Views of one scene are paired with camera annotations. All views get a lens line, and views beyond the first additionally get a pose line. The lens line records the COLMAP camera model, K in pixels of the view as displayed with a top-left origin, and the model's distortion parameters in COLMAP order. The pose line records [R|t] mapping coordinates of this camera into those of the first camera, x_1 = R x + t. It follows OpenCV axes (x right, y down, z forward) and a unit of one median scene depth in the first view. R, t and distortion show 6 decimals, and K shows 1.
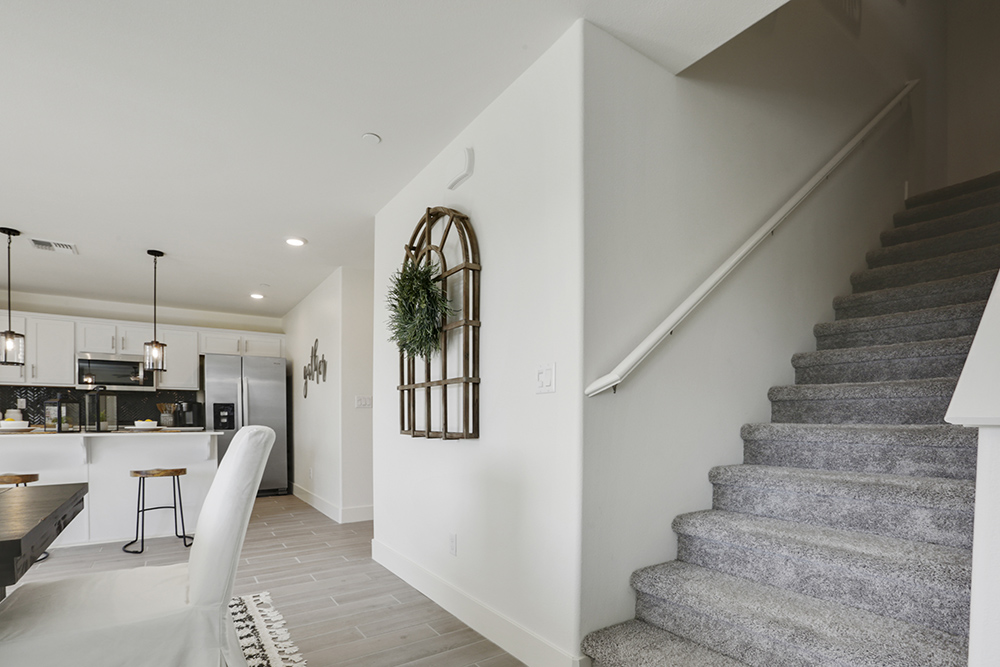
lens RADIAL K [[474.8, 0, 488.0], [0, 474.8, 428.9], [0, 0, 1]] dist [-0.014430, -0.001236]
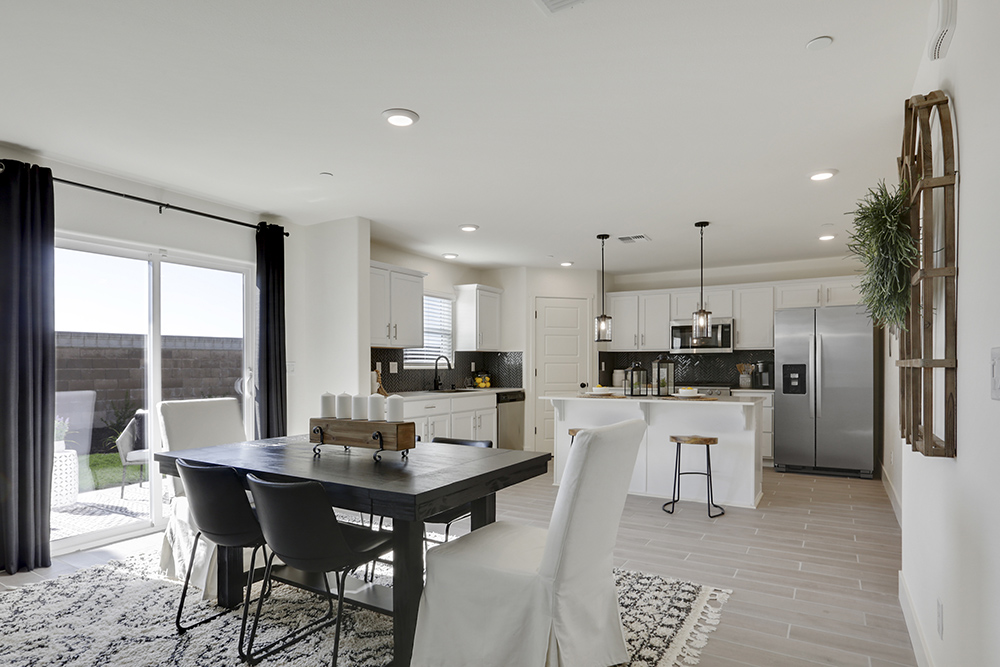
lens RADIAL K [[560.1, 0, 522.6], [0, 560.1, 367.9], [0, 0, 1]] dist [-0.005693, 0.002409]
pose [[0.452807, 0.002715, -0.891604, 0.213716], [-0.016871, 0.999842, -0.005524, -0.048158], [0.891449, 0.017544, 0.452782, 0.104050]]
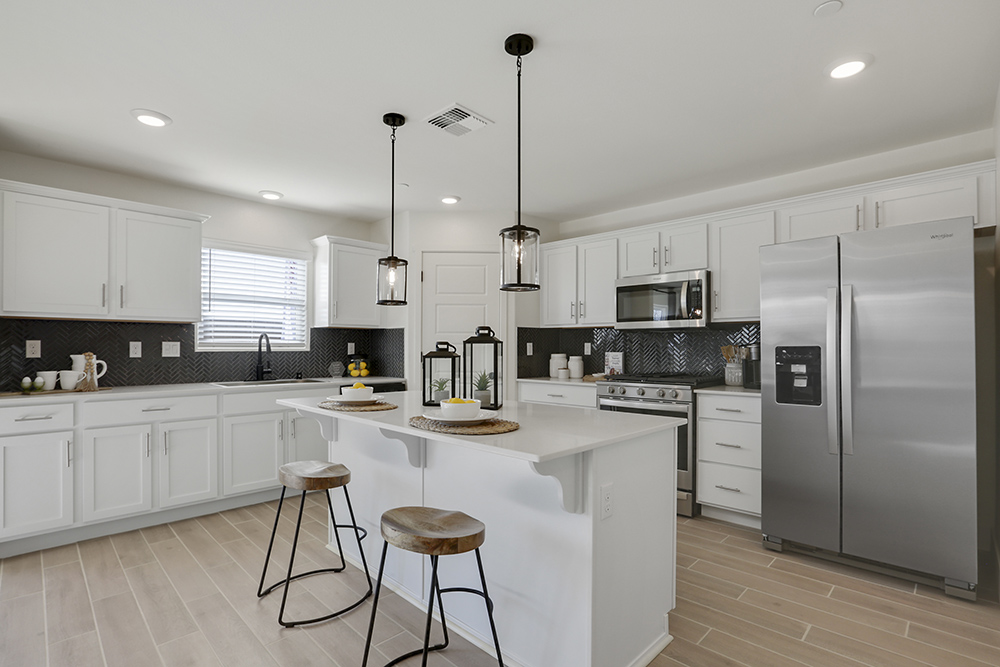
lens RADIAL K [[486.9, 0, 511.9], [0, 486.9, 346.1], [0, 0, 1]] dist [-0.002865, -0.001516]
pose [[0.204737, -0.004732, -0.978806, -0.225877], [-0.023724, 0.999671, -0.009796, -0.063293], [0.978530, 0.025227, 0.204557, 0.926755]]
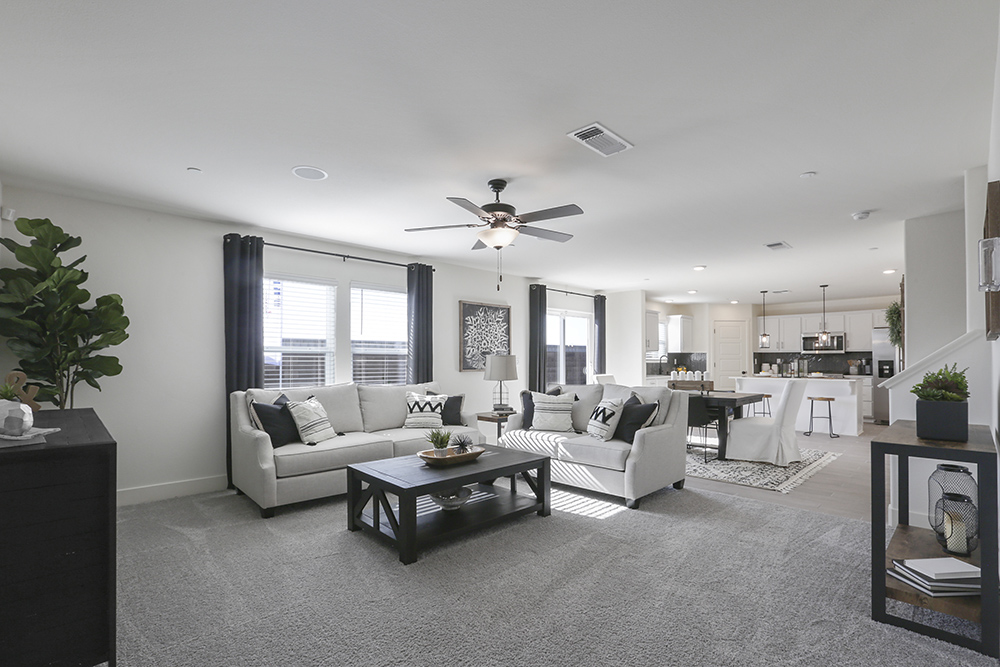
lens RADIAL K [[474.8, 0, 518.5], [0, 474.8, 352.3], [0, 0, 1]] dist [-0.006295, -0.000395]
pose [[0.216254, -0.018444, -0.976163, 0.944445], [-0.020095, 0.999526, -0.023337, -0.030957], [0.976130, 0.024663, 0.215781, -0.660008]]
